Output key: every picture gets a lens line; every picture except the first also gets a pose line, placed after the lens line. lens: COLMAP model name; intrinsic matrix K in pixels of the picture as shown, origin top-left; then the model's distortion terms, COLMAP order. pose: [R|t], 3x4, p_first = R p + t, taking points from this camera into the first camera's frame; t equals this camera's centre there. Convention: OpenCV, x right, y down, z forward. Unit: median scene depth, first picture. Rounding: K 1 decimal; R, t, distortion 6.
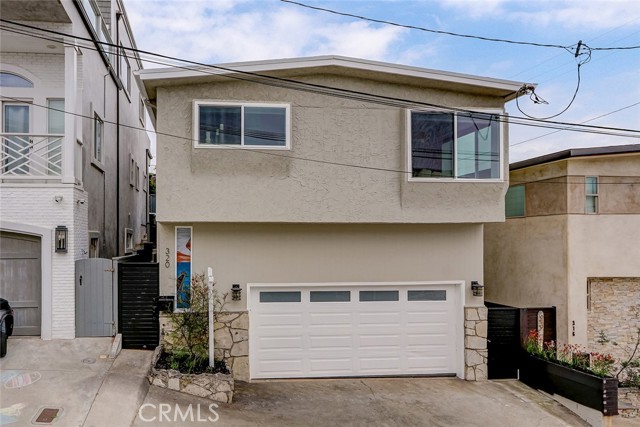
lens RADIAL K [[395.1, 0, 319.9], [0, 395.1, 245.5], [0, 0, 1]] dist [0.001891, 0.000540]
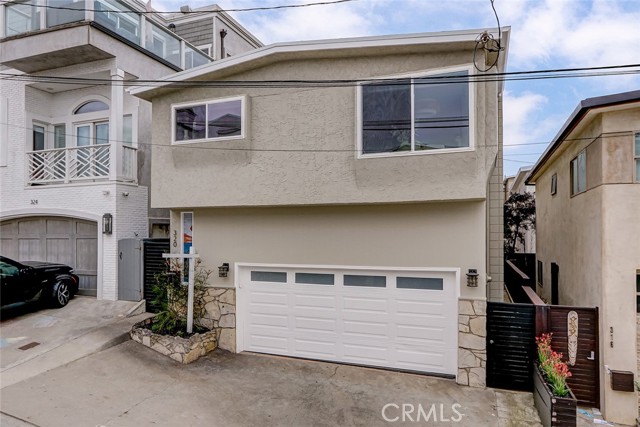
lens RADIAL K [[415.1, 0, 320.6], [0, 415.1, 231.9], [0, 0, 1]] dist [-0.001391, -0.000583]
pose [[0.901957, -0.001332, -0.431823, 0.543591], [0.000945, 0.999999, -0.001109, 0.012584], [0.431824, 0.000592, 0.901958, 0.063102]]
